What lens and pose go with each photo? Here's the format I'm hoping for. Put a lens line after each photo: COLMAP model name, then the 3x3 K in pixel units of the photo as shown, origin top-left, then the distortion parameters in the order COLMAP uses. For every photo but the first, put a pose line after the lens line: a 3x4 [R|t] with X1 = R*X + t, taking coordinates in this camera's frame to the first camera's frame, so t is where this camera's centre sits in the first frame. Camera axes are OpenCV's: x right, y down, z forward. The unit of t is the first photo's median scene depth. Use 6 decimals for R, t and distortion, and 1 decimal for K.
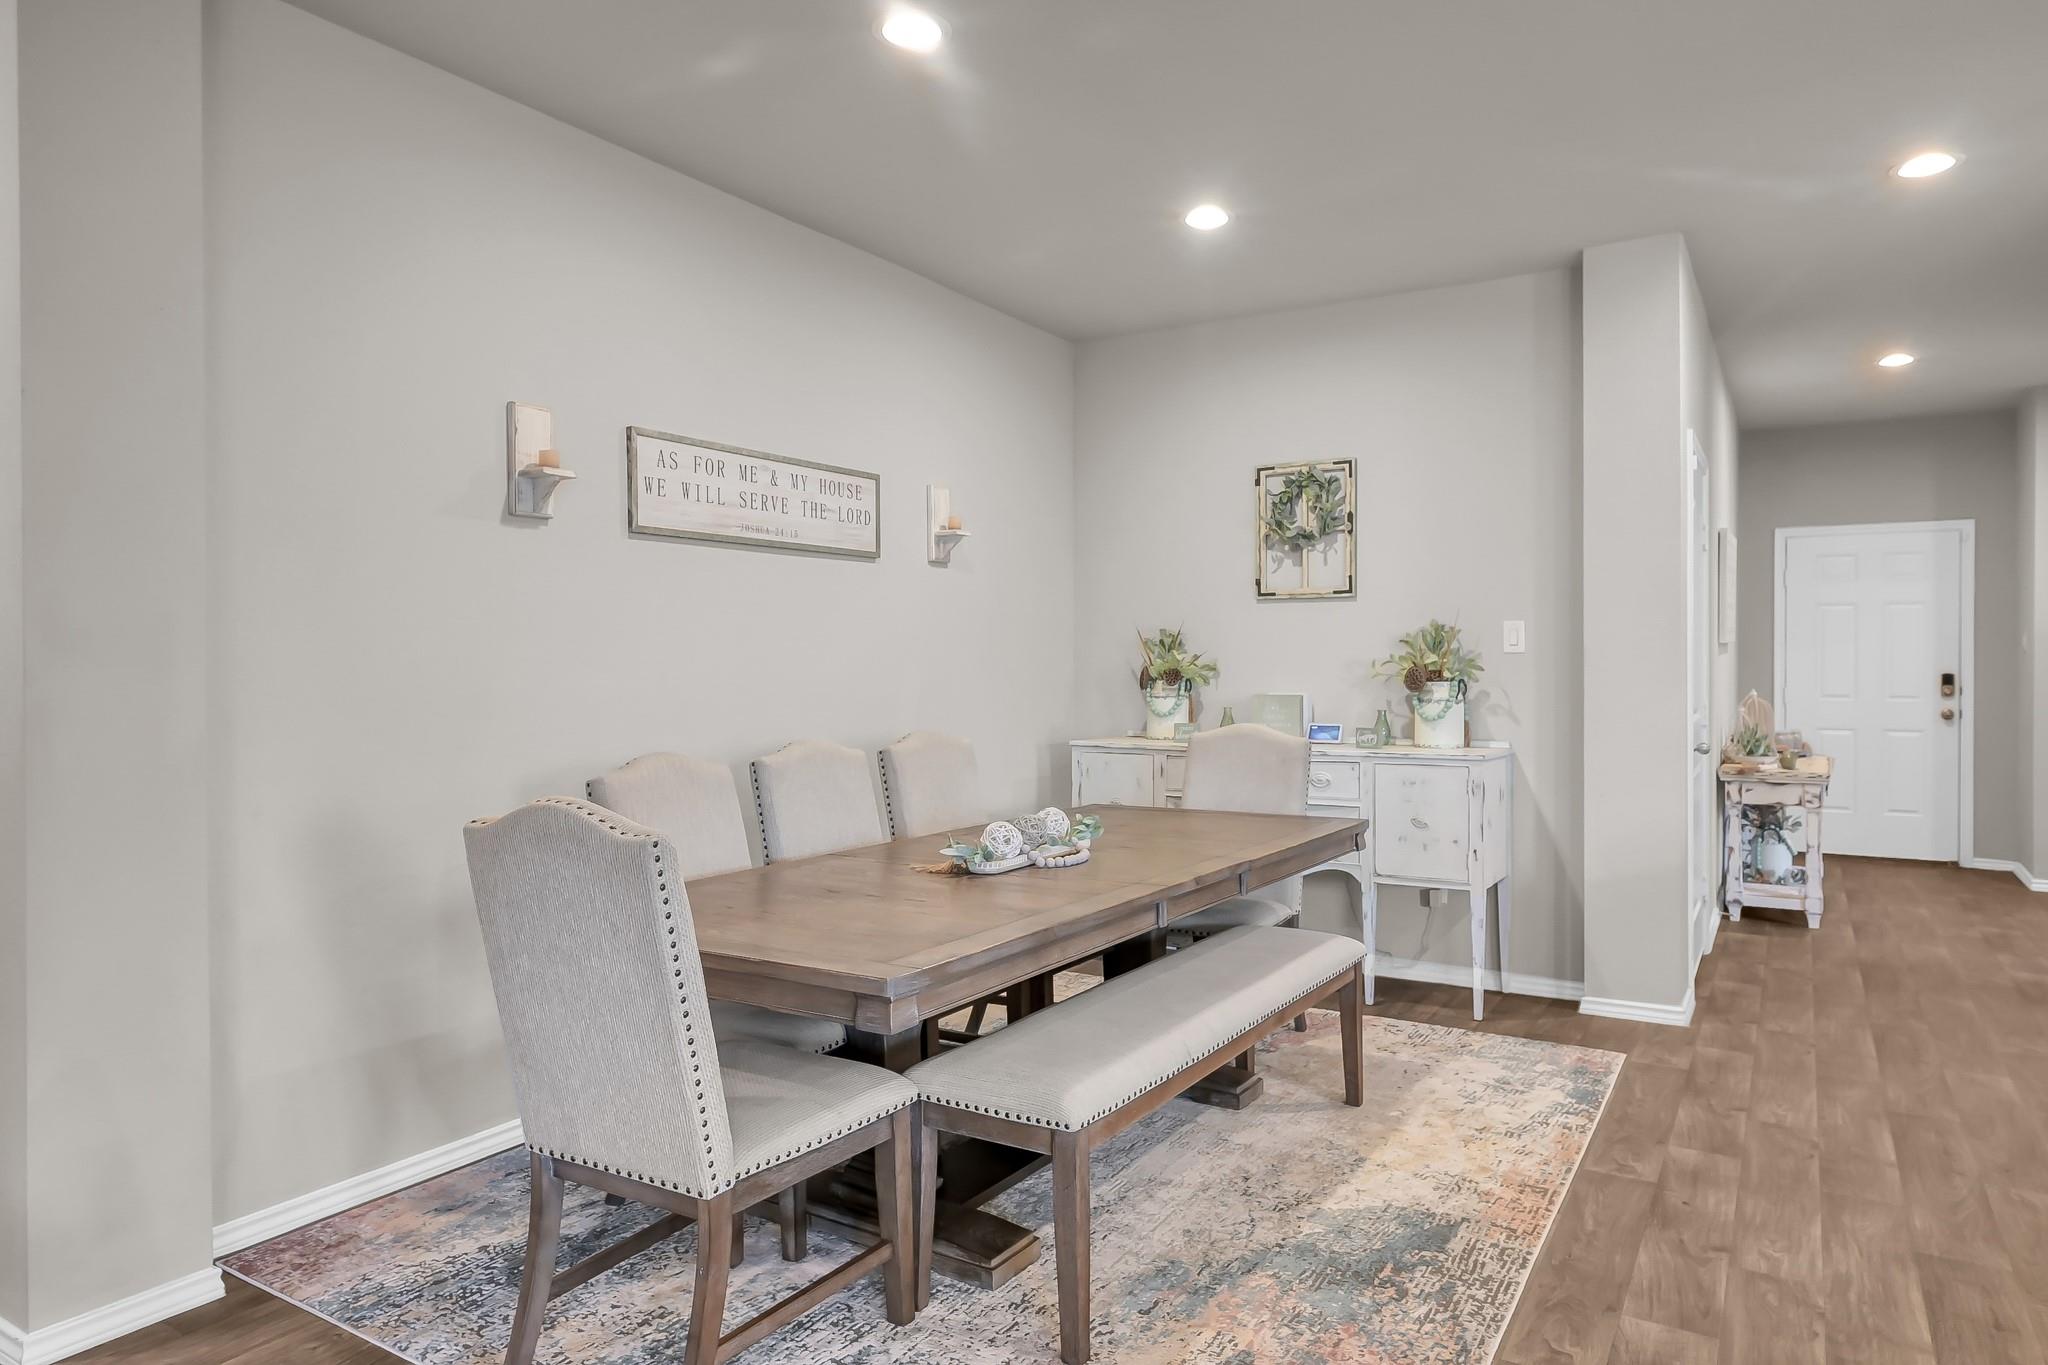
lens RADIAL K [[1239.0, 0, 1024.0], [0, 1239.0, 682.5], [0, 0, 1]] dist [-0.000226, -0.000215]
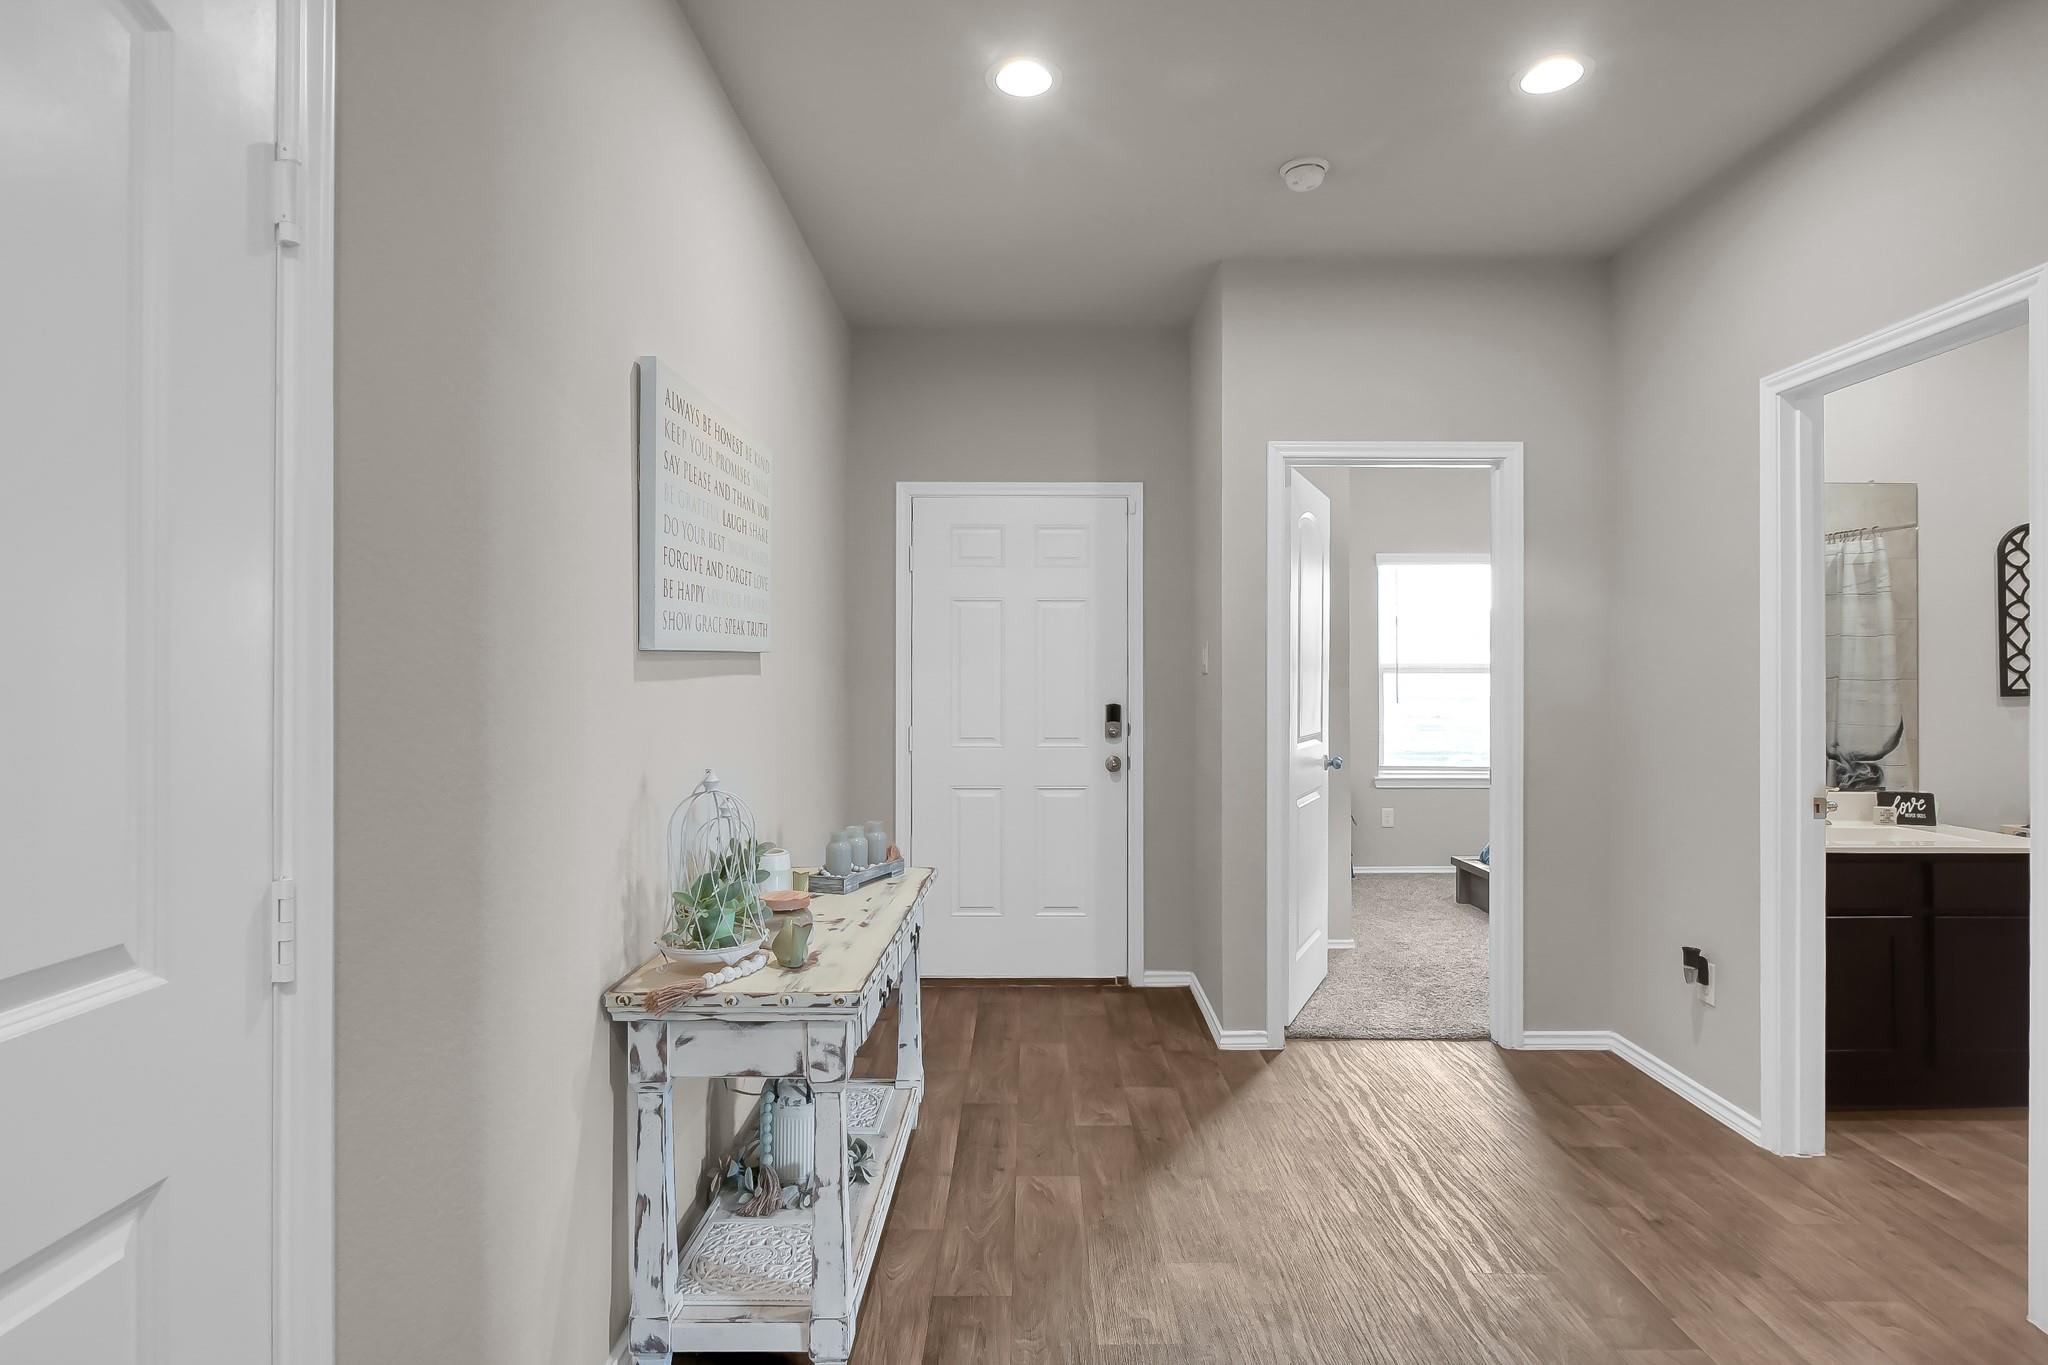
lens RADIAL K [[1035.0, 0, 1024.0], [0, 1035.0, 682.5], [0, 0, 1]] dist [0.000462, 0.000060]
pose [[0.851746, 0.000559, 0.523955, 0.406449], [0.004570, 0.999953, -0.008495, -0.014942], [-0.523936, 0.009630, 0.851703, 0.541841]]
